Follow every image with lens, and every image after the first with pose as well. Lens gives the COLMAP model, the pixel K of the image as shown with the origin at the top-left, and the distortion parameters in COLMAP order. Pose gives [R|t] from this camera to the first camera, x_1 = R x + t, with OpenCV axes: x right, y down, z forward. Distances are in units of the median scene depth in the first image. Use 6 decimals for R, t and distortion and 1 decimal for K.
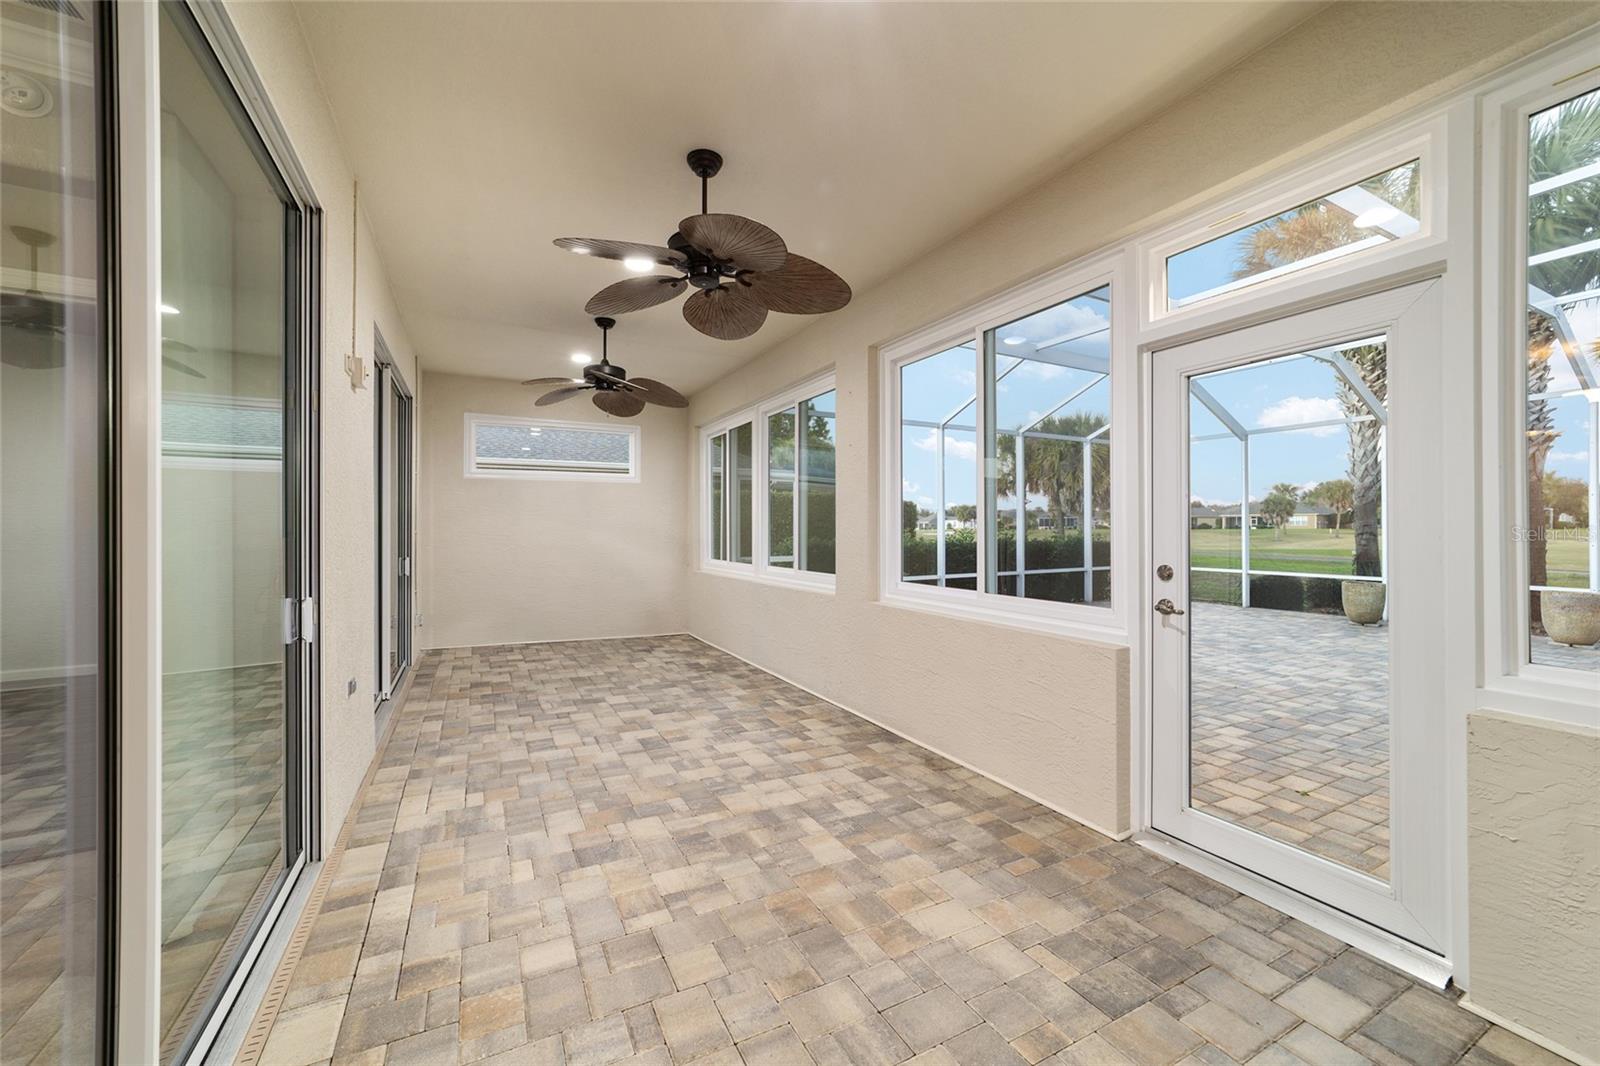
lens RADIAL K [[620.0, 0, 785.9], [0, 620.0, 527.7], [0, 0, 1]] dist [-0.017095, 0.008408]
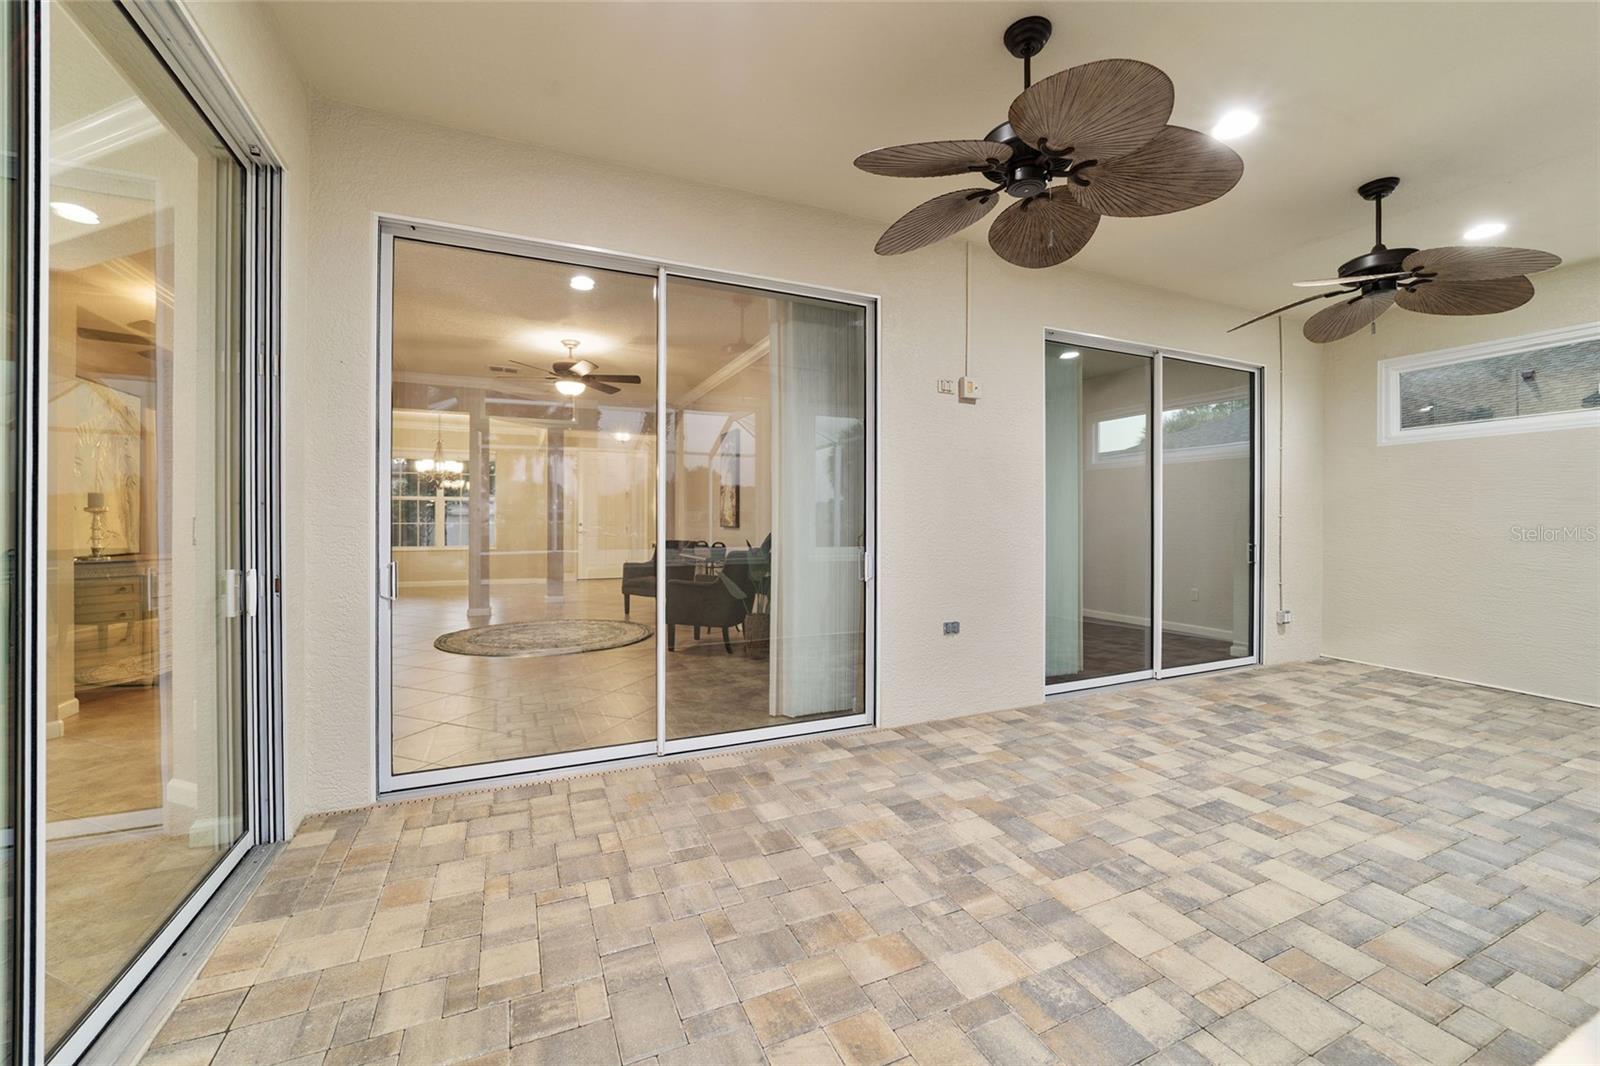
lens RADIAL K [[618.0, 0, 797.8], [0, 618.0, 530.6], [0, 0, 1]] dist [-0.018835, 0.008315]
pose [[-0.038816, 0.015234, -0.999130, 0.529150], [0.003469, 0.999880, 0.015110, 0.017717], [0.999240, -0.002879, -0.038865, 0.585296]]
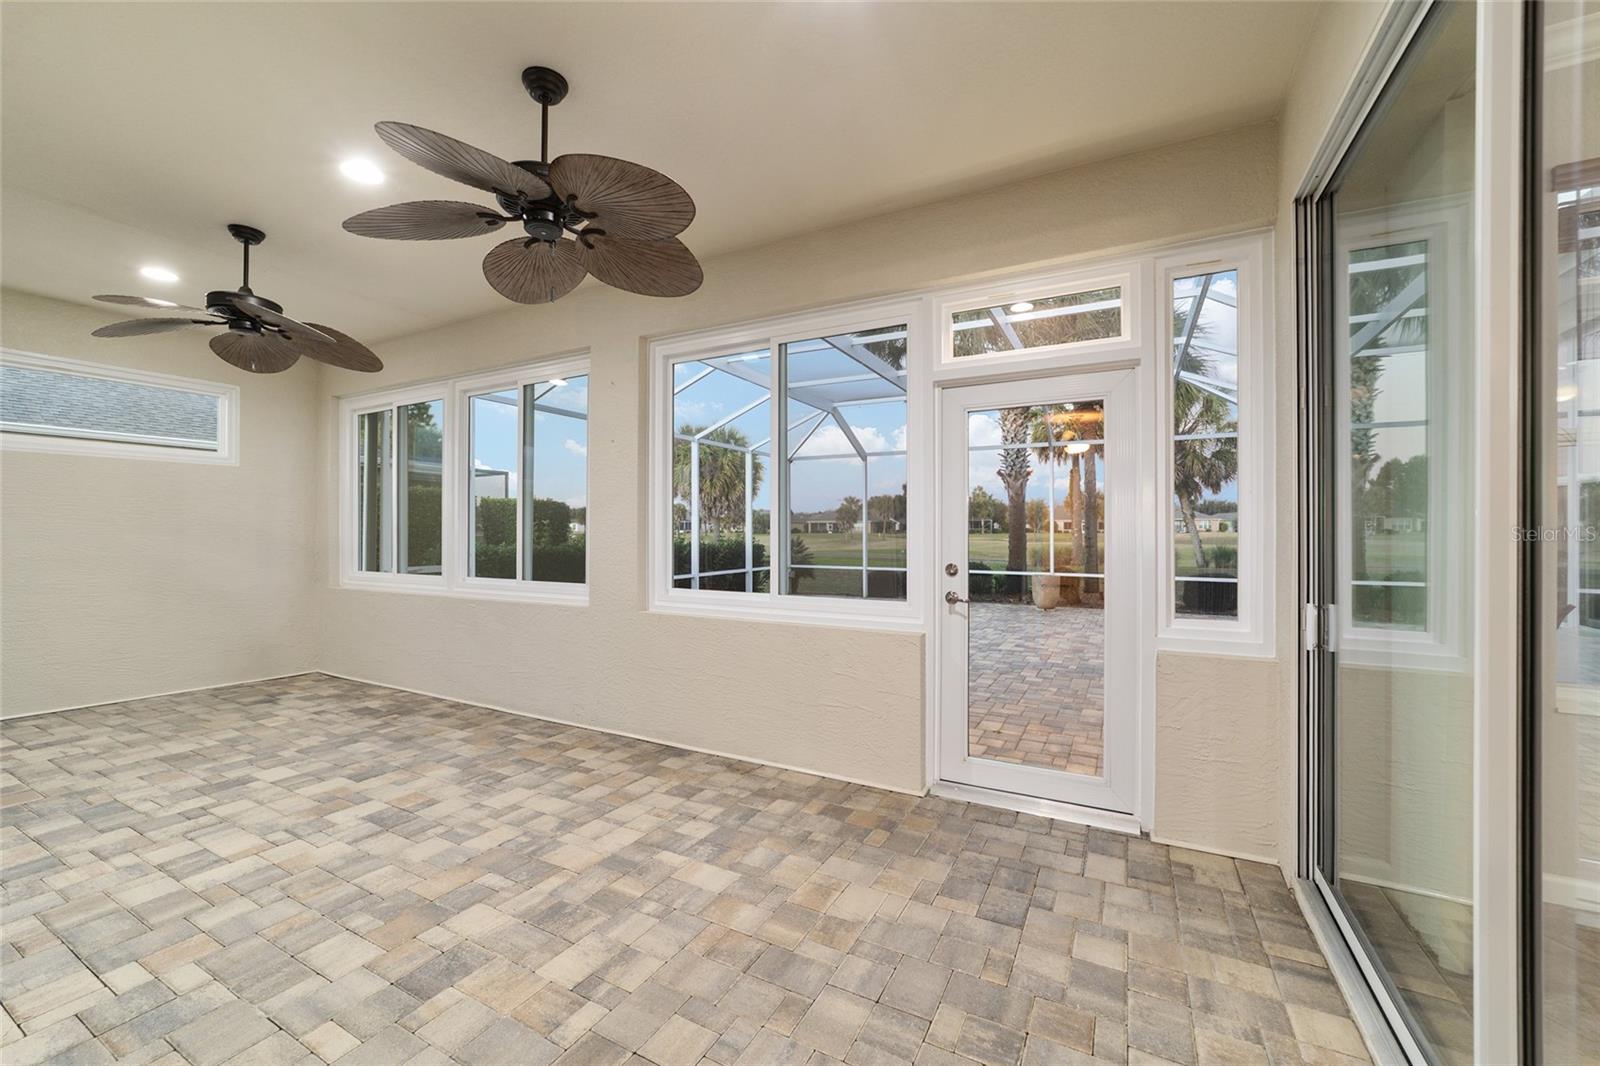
lens RADIAL K [[641.1, 0, 792.9], [0, 641.1, 531.6], [0, 0, 1]] dist [-0.025402, 0.010078]
pose [[0.822793, 0.003424, 0.568331, -0.267192], [-0.003963, 0.999992, -0.000286, -0.000822], [-0.568327, -0.002017, 0.822800, 0.096175]]
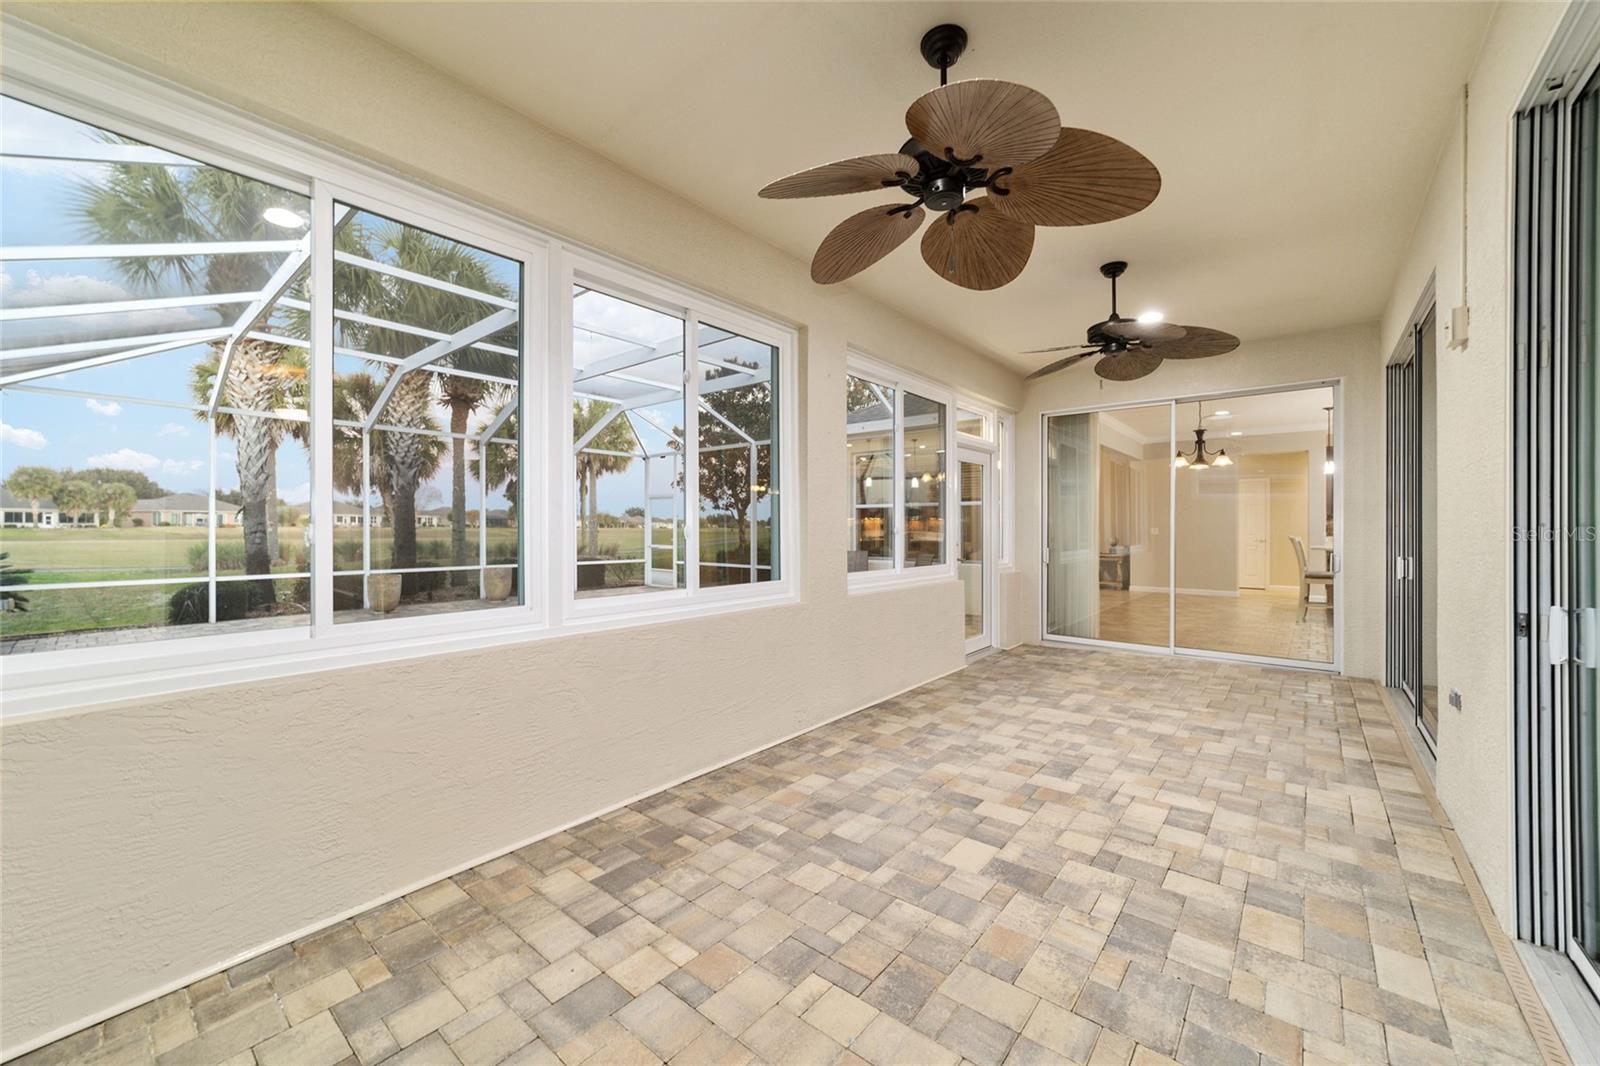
lens RADIAL K [[641.1, 0, 792.9], [0, 641.1, 531.6], [0, 0, 1]] dist [-0.025402, 0.010078]
pose [[-0.411679, -0.001081, 0.911328, -0.923310], [-0.000589, 0.999999, 0.000920, 0.019283], [-0.911329, -0.000158, -0.411679, 1.812012]]
